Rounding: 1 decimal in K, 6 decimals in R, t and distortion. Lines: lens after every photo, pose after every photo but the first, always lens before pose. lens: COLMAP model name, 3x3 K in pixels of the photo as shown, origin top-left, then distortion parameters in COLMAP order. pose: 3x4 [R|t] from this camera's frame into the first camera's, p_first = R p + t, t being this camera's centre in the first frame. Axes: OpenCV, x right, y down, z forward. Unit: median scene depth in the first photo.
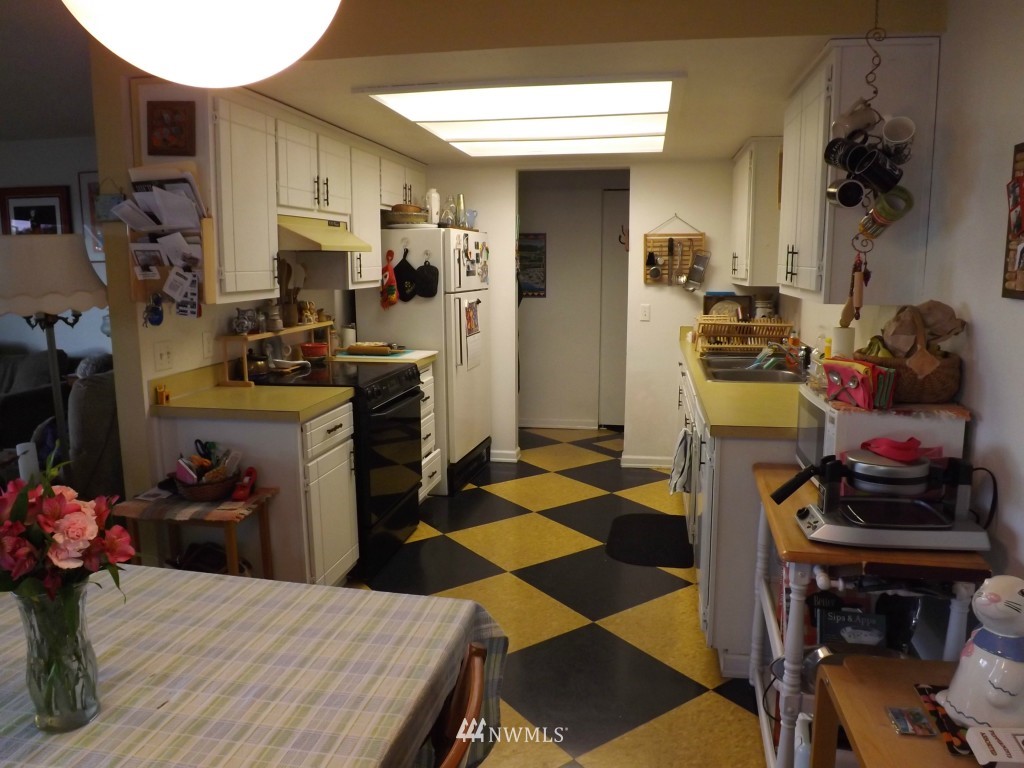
lens RADIAL K [[744.7, 0, 512.0], [0, 744.7, 384.0], [0, 0, 1]] dist [-0.056154, 0.004786]
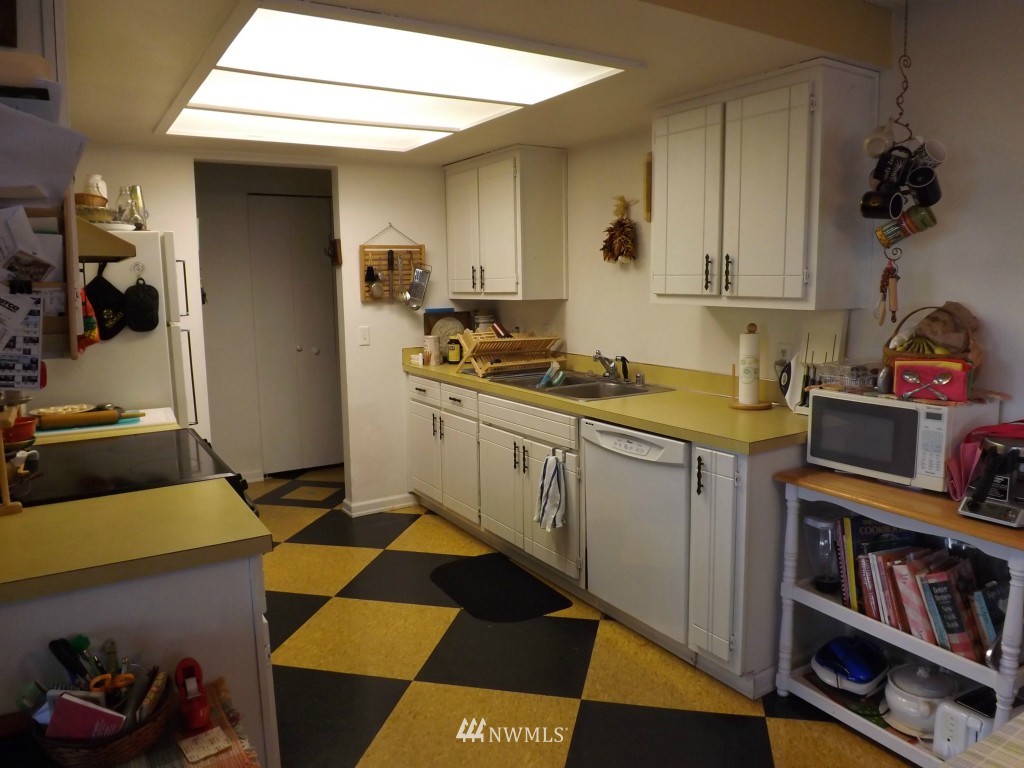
lens RADIAL K [[744.7, 0, 512.0], [0, 744.7, 384.0], [0, 0, 1]] dist [-0.056154, 0.004786]
pose [[0.732221, -0.101910, 0.673400, -0.323364], [0.120372, 0.992541, 0.019321, -0.040978], [-0.670346, 0.066911, 0.739026, 0.279676]]
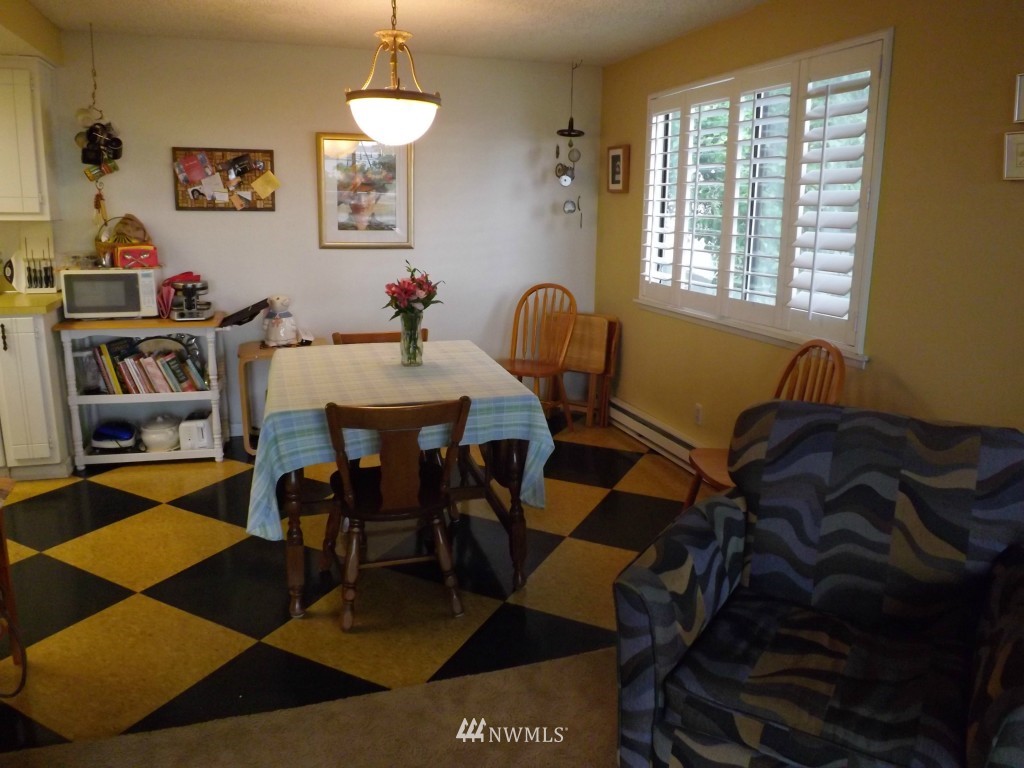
lens RADIAL K [[729.2, 0, 514.1], [0, 729.2, 353.4], [0, 0, 1]] dist [0.003312, -0.060541]
pose [[-0.494227, -0.174195, 0.851702, -0.789157], [0.125407, 0.955185, 0.268132, -0.067537], [-0.860240, 0.239328, -0.450233, 0.484224]]
